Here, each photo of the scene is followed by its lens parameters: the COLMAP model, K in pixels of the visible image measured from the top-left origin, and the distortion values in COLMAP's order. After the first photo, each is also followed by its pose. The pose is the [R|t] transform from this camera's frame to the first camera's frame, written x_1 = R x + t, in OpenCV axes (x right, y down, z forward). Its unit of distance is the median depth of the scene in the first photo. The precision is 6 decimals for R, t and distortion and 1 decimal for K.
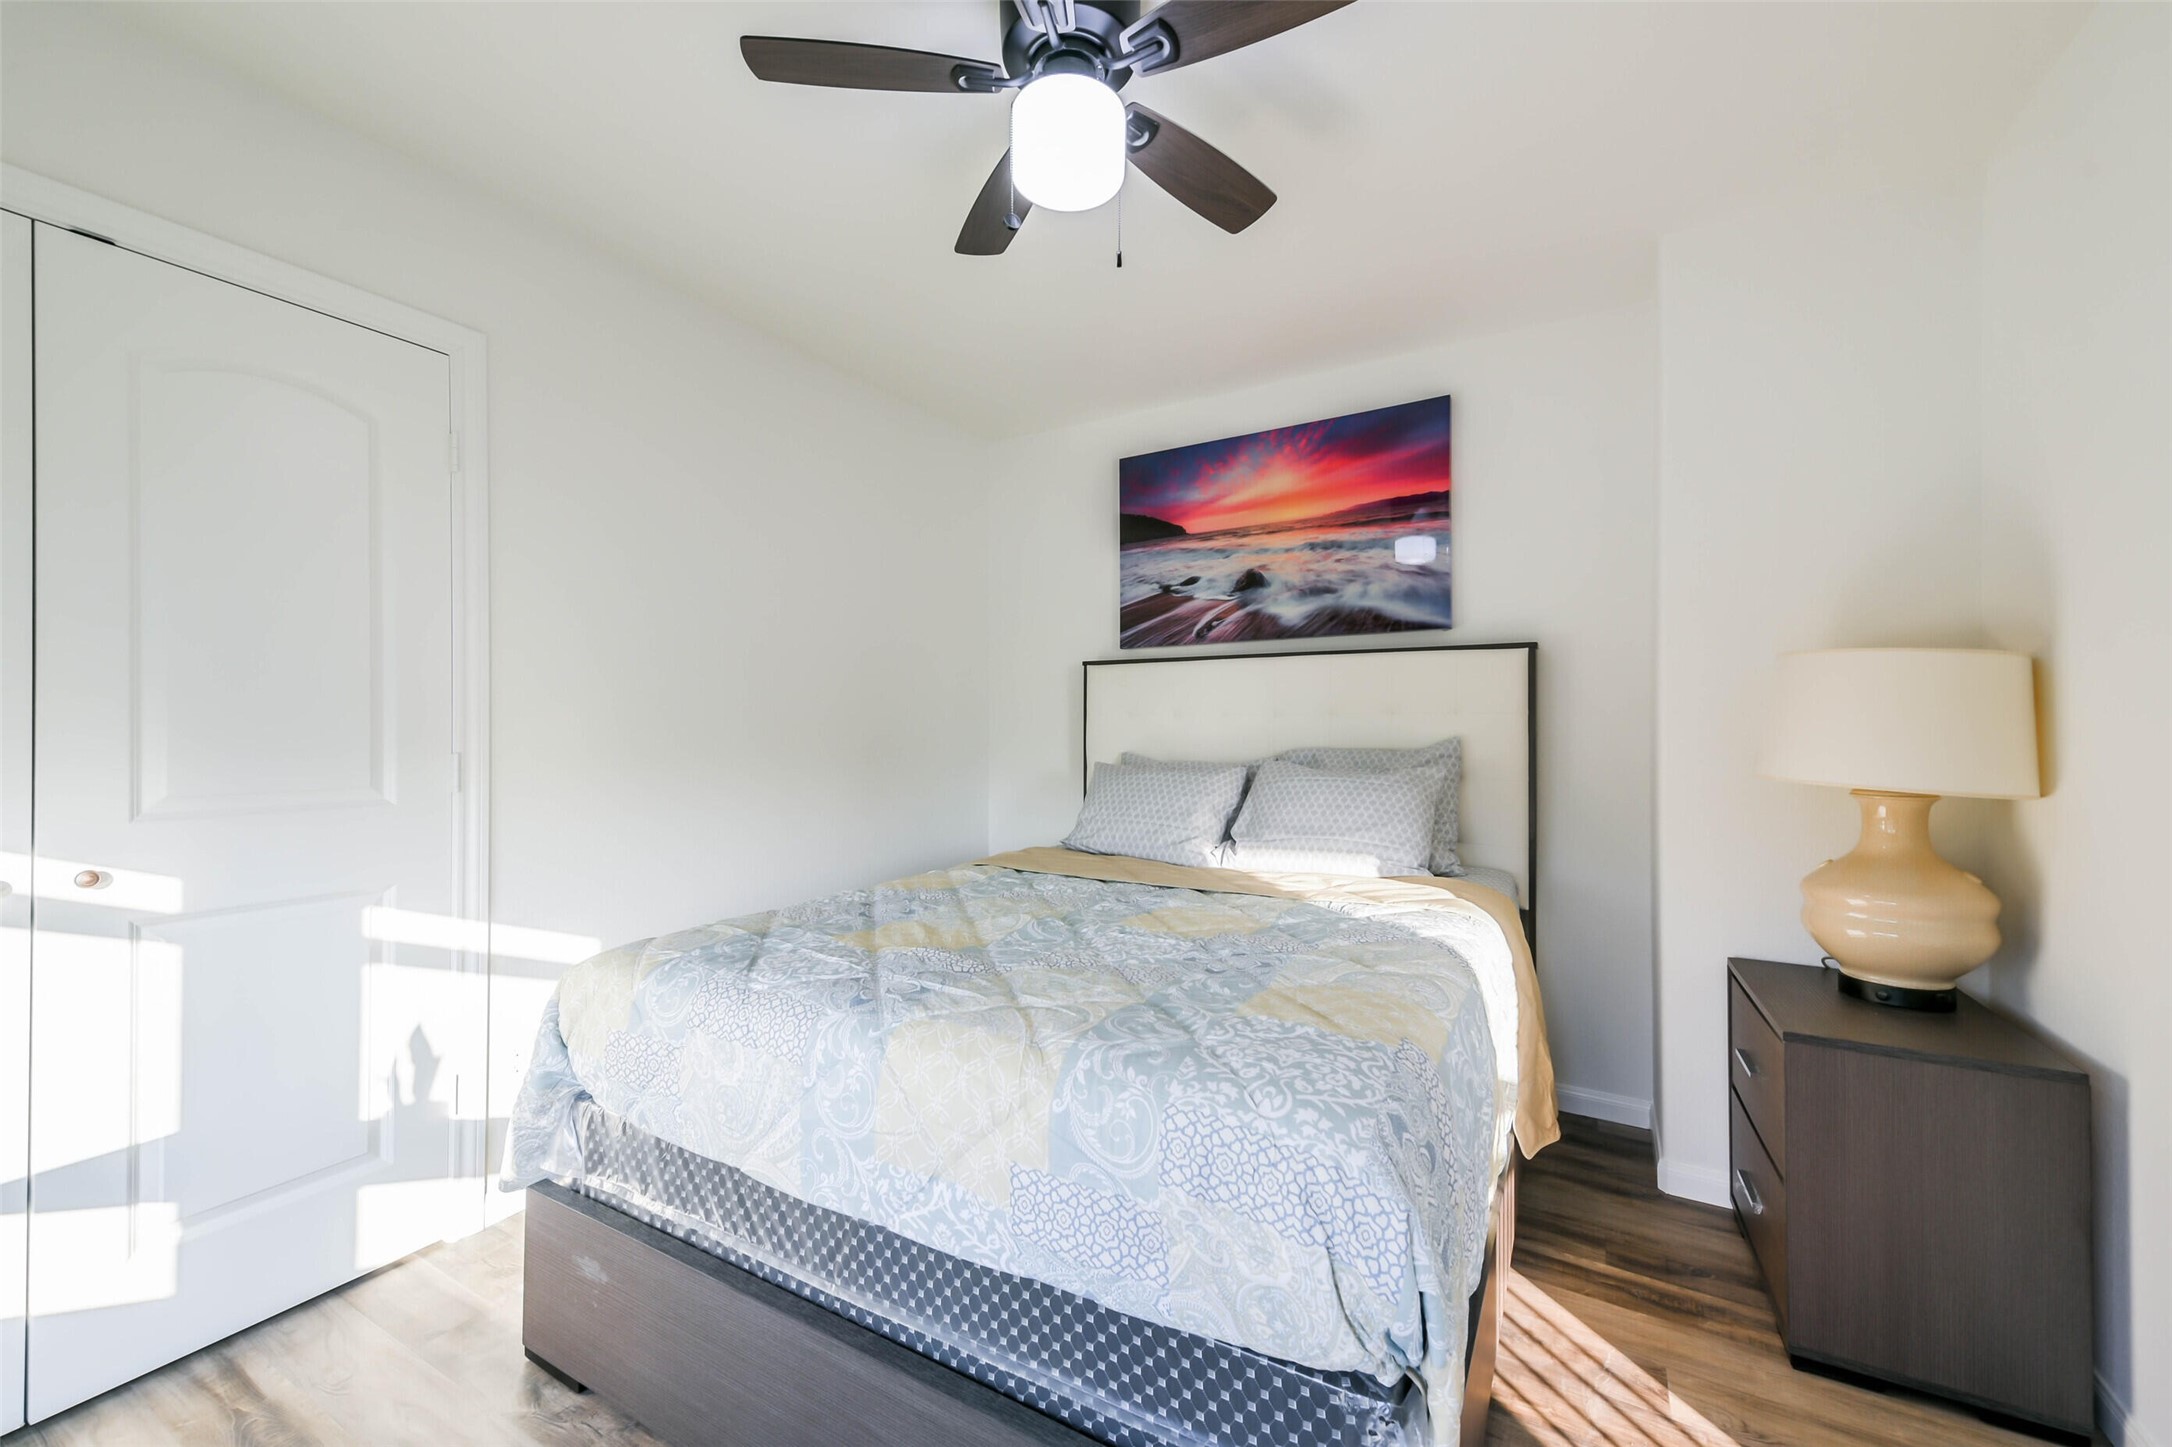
lens RADIAL K [[855.2, 0, 1059.4], [0, 855.2, 724.5], [0, 0, 1]] dist [0.032961, -0.010363]
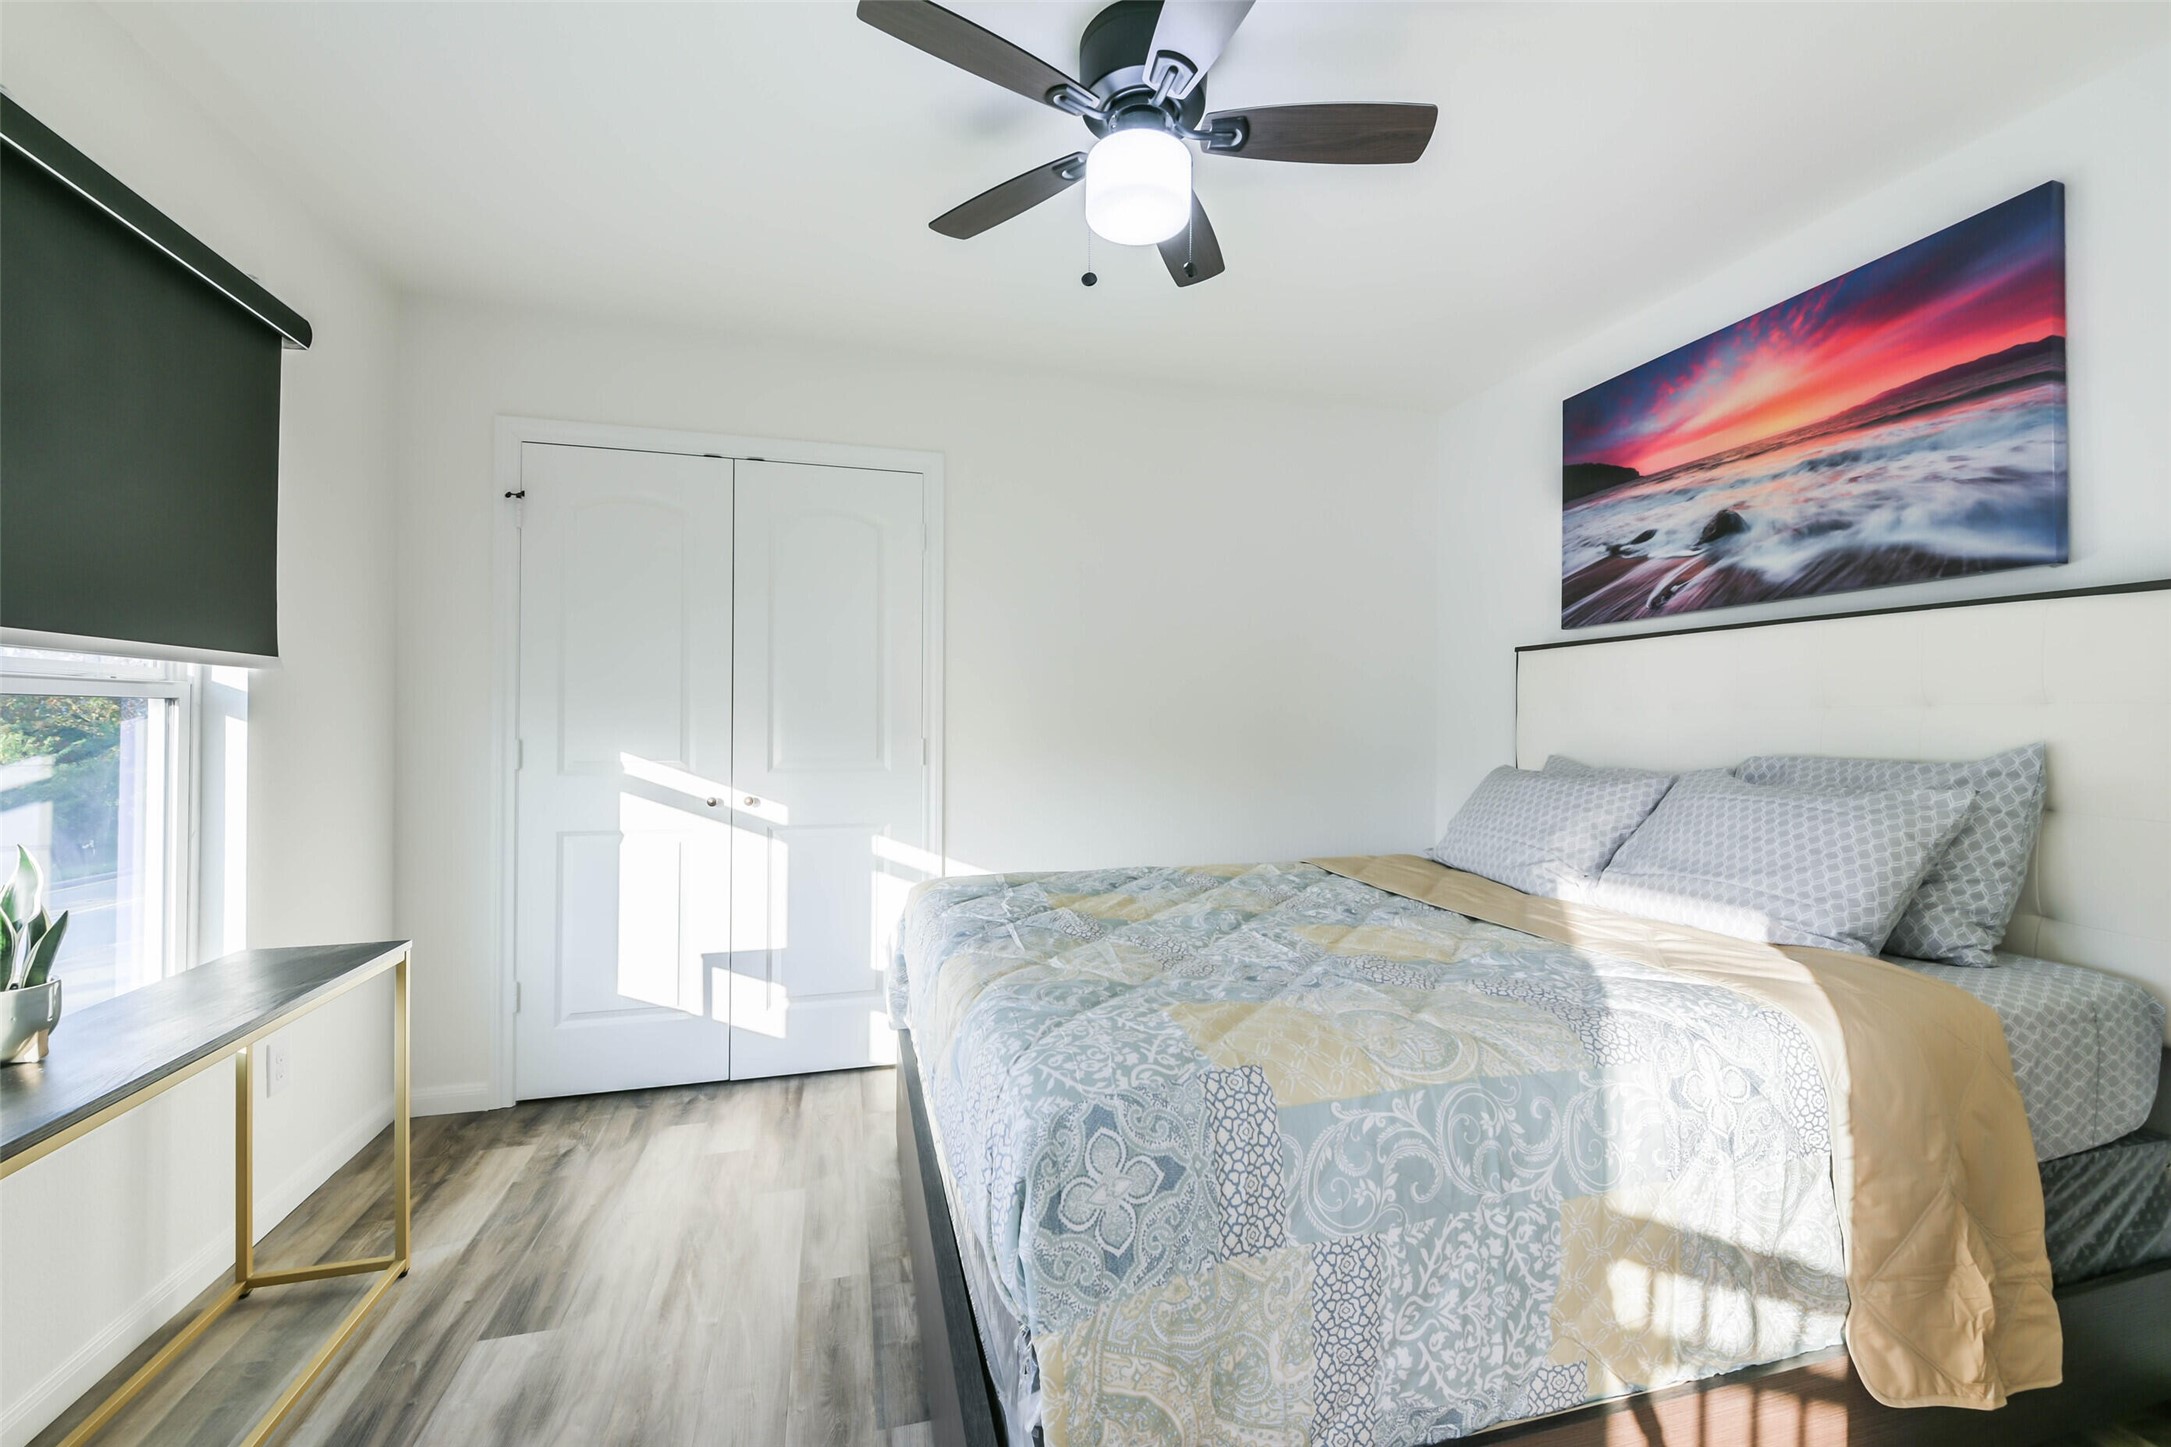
lens RADIAL K [[864.8, 0, 1070.1], [0, 864.8, 713.0], [0, 0, 1]] dist [-0.001814, -0.000568]
pose [[0.710478, -0.003347, -0.703711, 0.366938], [-0.001334, 0.999980, -0.006103, -0.002267], [0.703718, 0.005275, 0.710460, 0.085211]]
